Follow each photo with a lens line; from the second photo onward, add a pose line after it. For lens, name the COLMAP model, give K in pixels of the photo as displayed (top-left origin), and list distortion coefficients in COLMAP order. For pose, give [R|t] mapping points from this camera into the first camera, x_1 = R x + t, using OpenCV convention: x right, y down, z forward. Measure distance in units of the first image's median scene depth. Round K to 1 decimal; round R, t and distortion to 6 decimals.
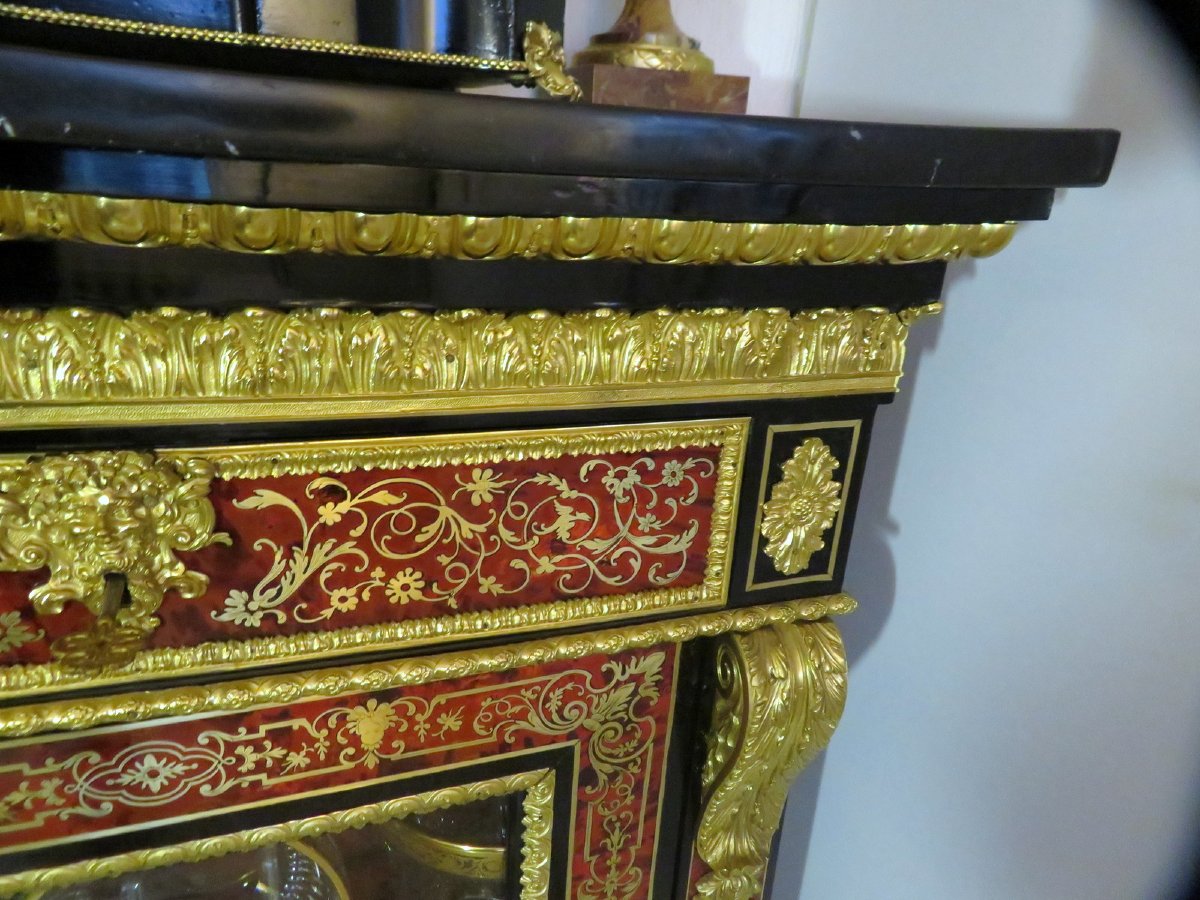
lens RADIAL K [[902.5, 0, 600.0], [0, 902.5, 450.0], [0, 0, 1]] dist [0.044088, -0.107310]
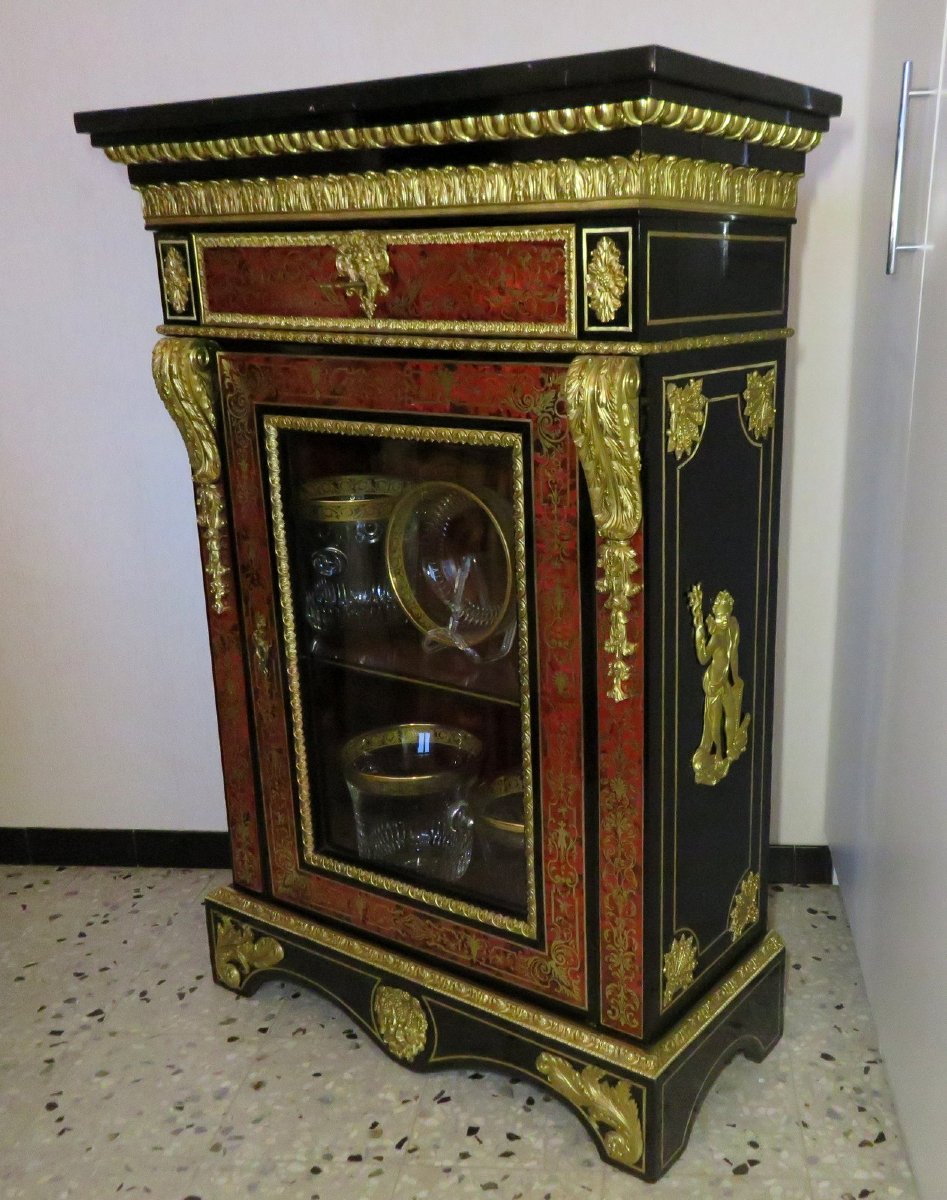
lens RADIAL K [[1264.5, 0, 473.5], [0, 1264.5, 600.0], [0, 0, 1]] dist [0.151662, 0.006204]
pose [[0.541428, 0.166216, -0.824153, 2.672962], [-0.238952, 0.970260, 0.038704, 0.755963], [0.806076, 0.175977, 0.565044, -0.662362]]
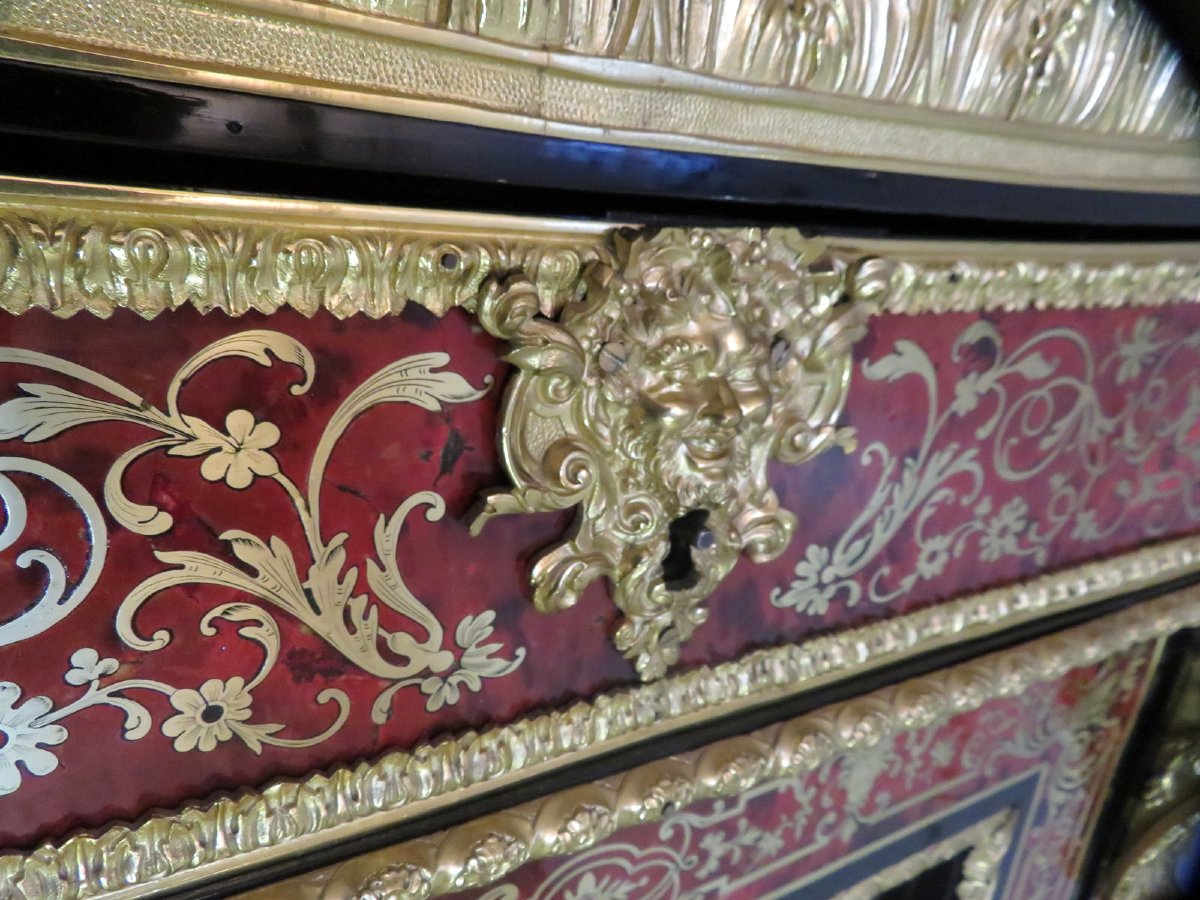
lens RADIAL K [[902.5, 0, 600.0], [0, 902.5, 450.0], [0, 0, 1]] dist [0.044088, -0.107310]
pose [[0.986974, -0.046595, 0.153986, -0.570567], [0.046911, 0.998898, 0.001585, 0.088200], [-0.153890, 0.005659, 0.988072, 0.476006]]
